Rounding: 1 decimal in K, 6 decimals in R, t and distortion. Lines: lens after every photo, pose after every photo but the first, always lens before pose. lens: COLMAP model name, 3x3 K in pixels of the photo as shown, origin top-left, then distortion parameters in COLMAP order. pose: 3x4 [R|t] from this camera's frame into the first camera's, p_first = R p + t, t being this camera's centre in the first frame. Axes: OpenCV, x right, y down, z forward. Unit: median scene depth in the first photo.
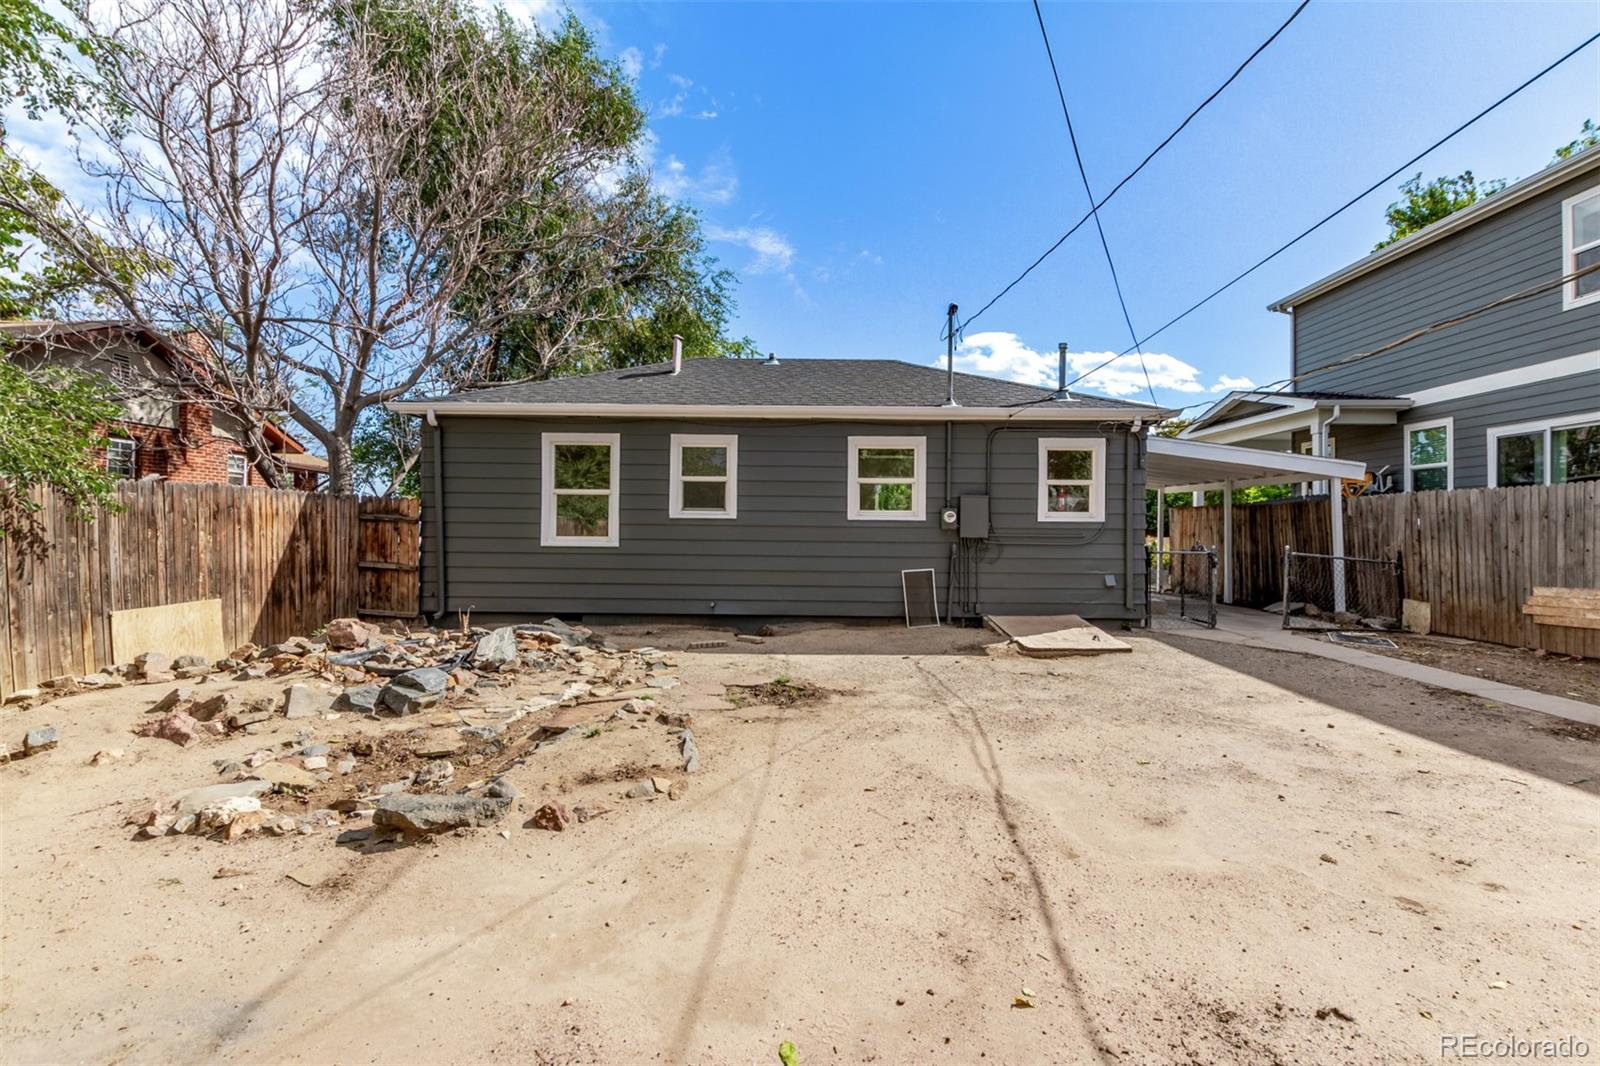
lens RADIAL K [[733.1, 0, 800.0], [0, 733.1, 533.0], [0, 0, 1]] dist [0.001149, -0.000624]
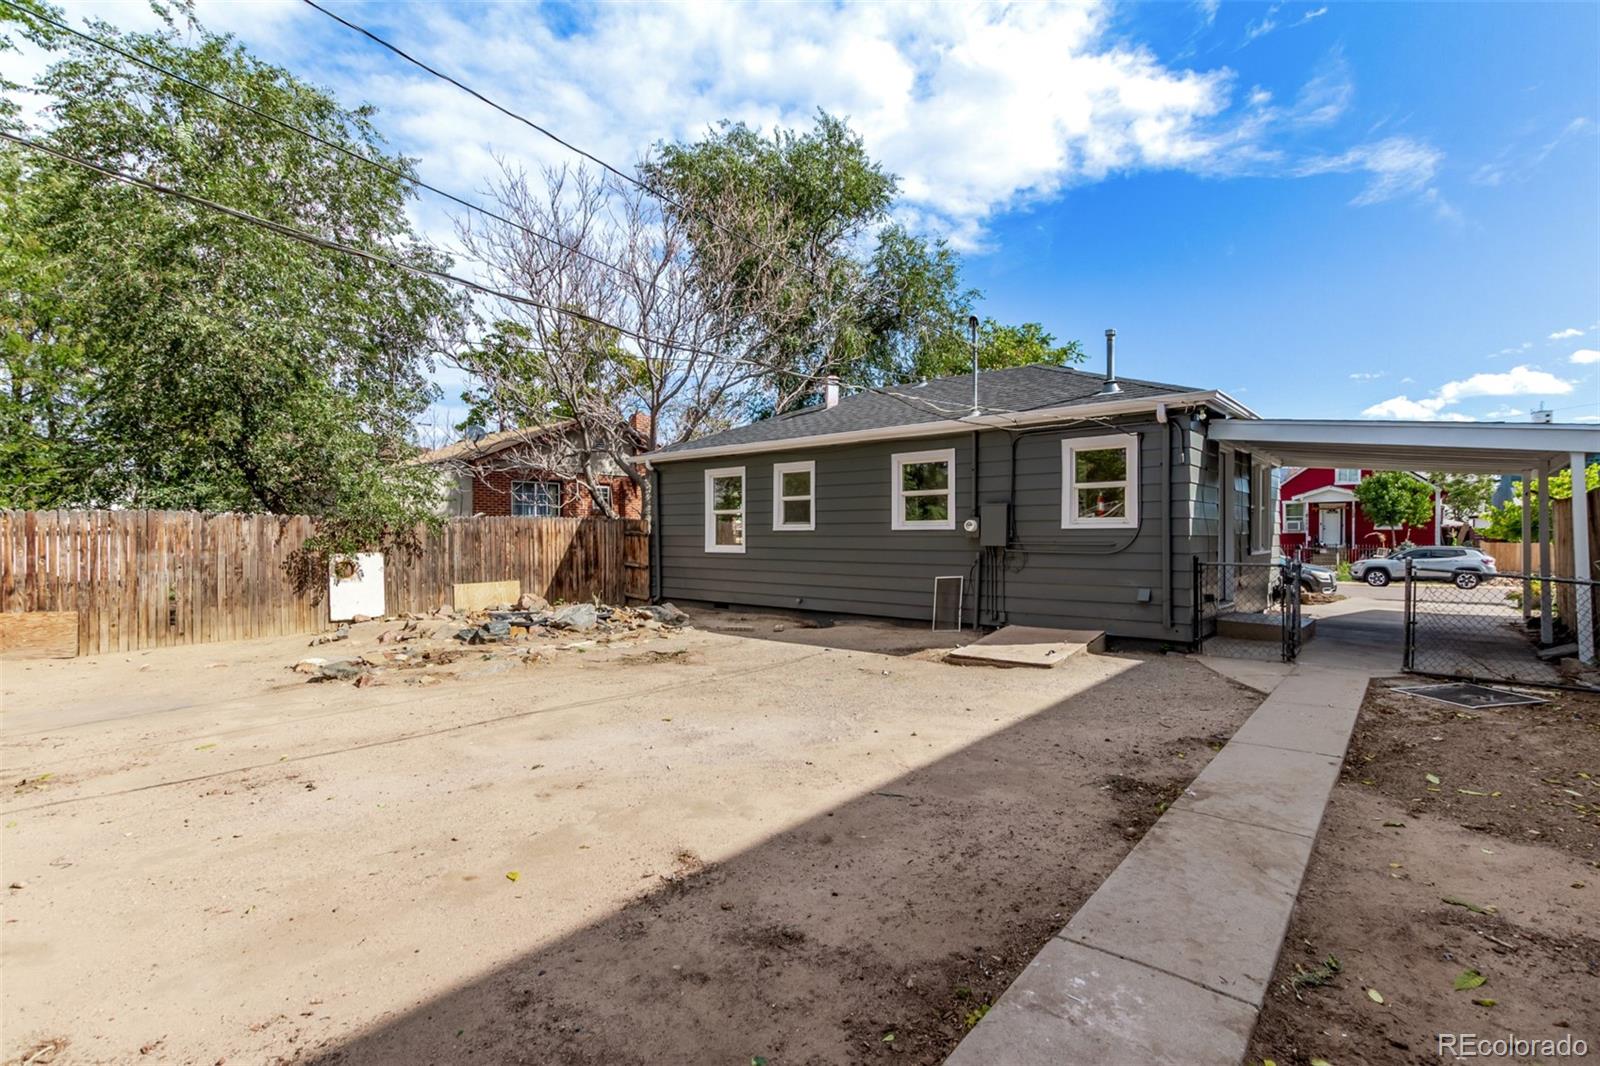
lens RADIAL K [[727.1, 0, 800.0], [0, 727.1, 533.0], [0, 0, 1]] dist [0.017698, -0.000016]
pose [[0.764606, -0.012038, -0.644386, 0.669129], [0.005588, 0.999912, -0.012049, -0.000830], [0.644474, 0.005612, 0.764606, 0.072117]]
